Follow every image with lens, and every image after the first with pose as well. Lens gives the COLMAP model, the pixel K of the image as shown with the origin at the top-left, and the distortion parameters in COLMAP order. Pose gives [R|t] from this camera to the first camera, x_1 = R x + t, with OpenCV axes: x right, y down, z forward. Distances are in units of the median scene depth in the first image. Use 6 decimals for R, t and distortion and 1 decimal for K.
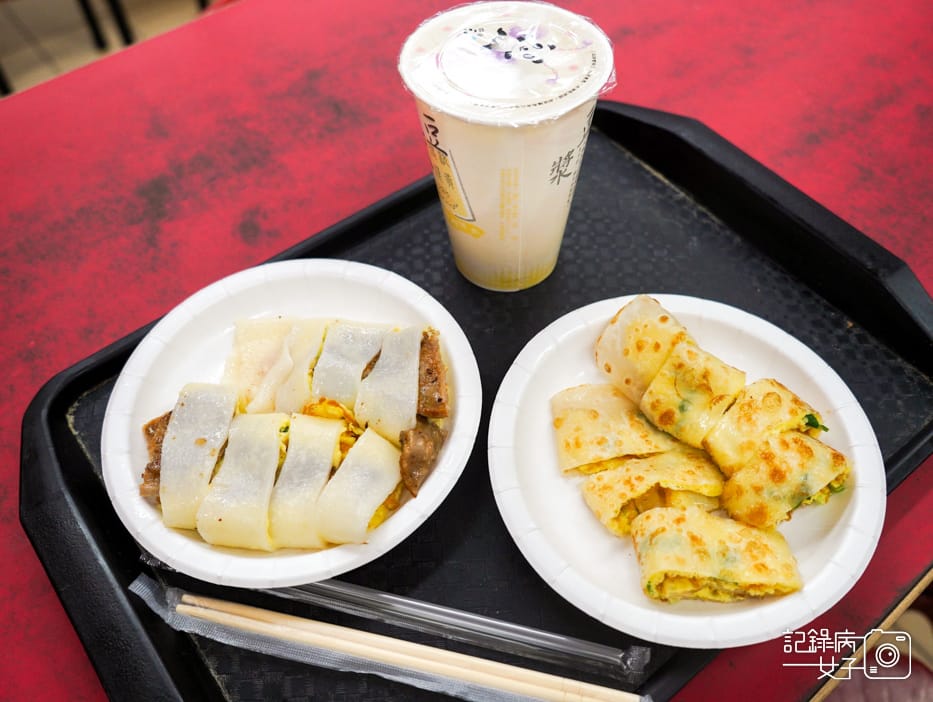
lens RADIAL K [[857.4, 0, 488.5], [0, 857.4, 339.3], [0, 0, 1]] dist [-0.007159, 0.000000]
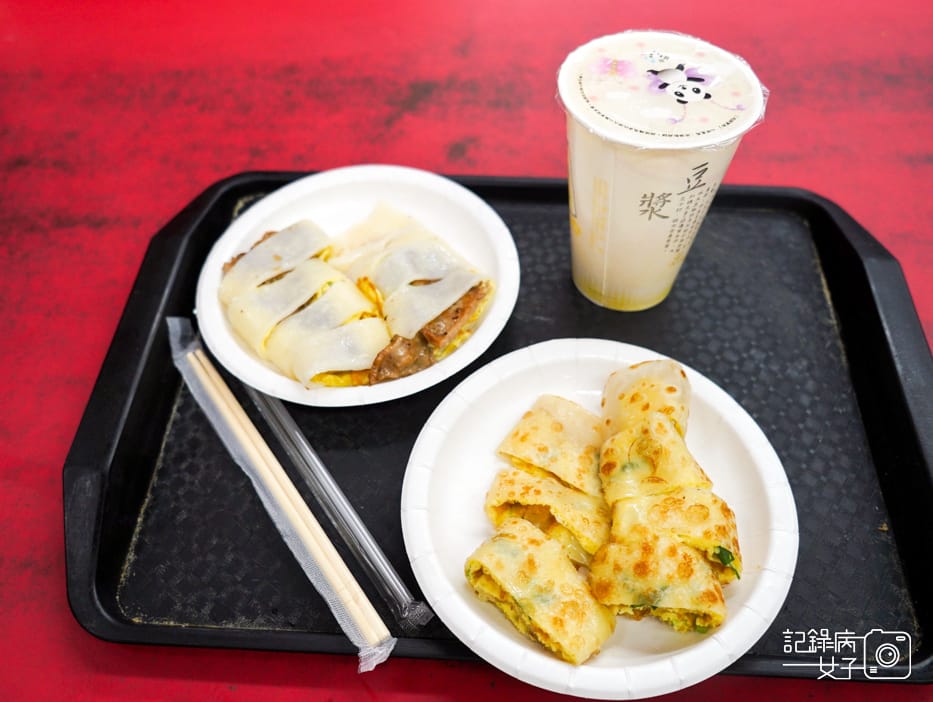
lens RADIAL K [[857.4, 0, 469.0], [0, 857.4, 344.5], [0, 0, 1]] dist [-0.007159, 0.000000]
pose [[0.748569, 0.522982, -0.407595, 0.433938], [-0.528064, 0.841981, 0.110524, -0.057093], [0.400989, 0.132502, 0.906450, 0.004764]]
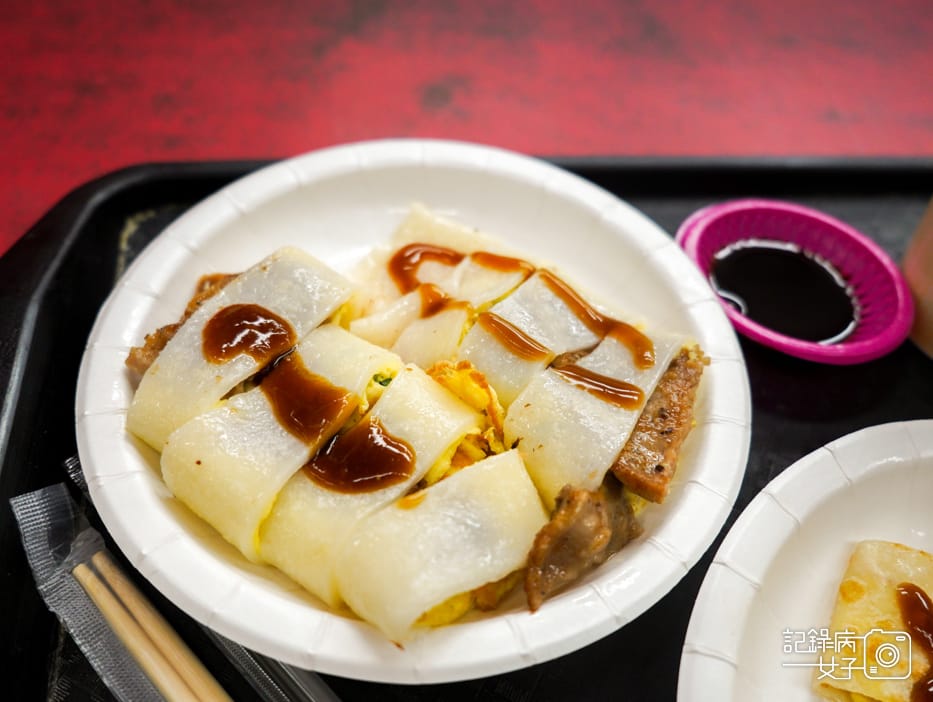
lens RADIAL K [[854.1, 0, 460.4], [0, 854.1, 366.0], [0, 0, 1]] dist [0.006851, 0.000000]
pose [[0.852681, 0.452915, -0.260392, -0.053863], [-0.465959, 0.884711, 0.013000, 0.066417], [0.236259, 0.110247, 0.965416, 0.469965]]
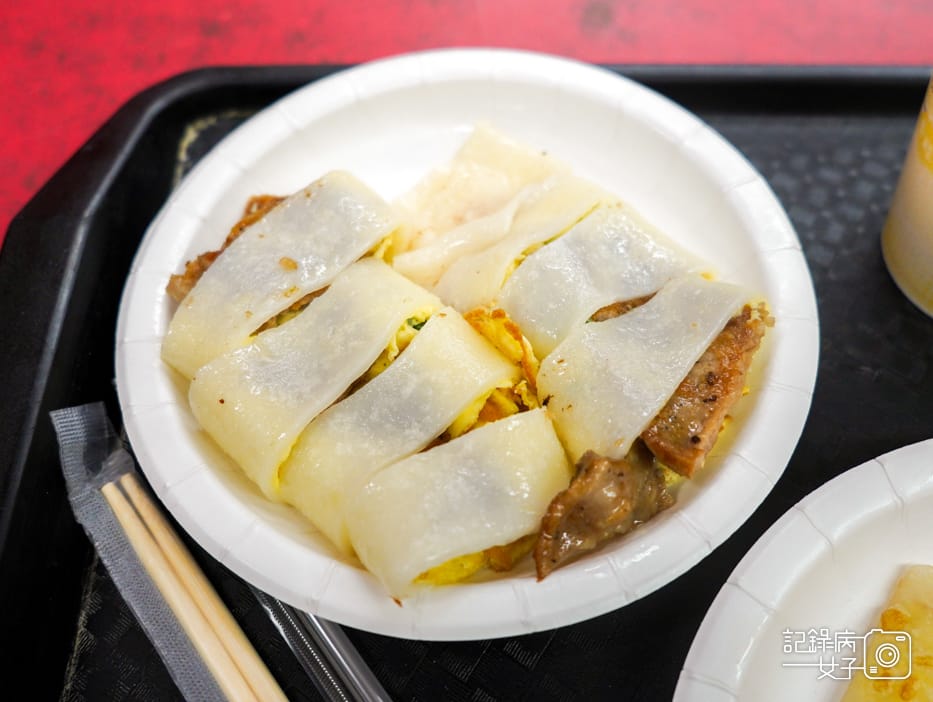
lens RADIAL K [[980.2, 0, 470.0], [0, 980.2, 324.7], [0, 0, 1]] dist [-0.007426, 0.000000]
pose [[0.781411, 0.525219, -0.336961, -0.003647], [-0.501493, 0.849902, 0.161777, -0.010752], [0.371352, 0.042570, 0.927516, 0.439040]]
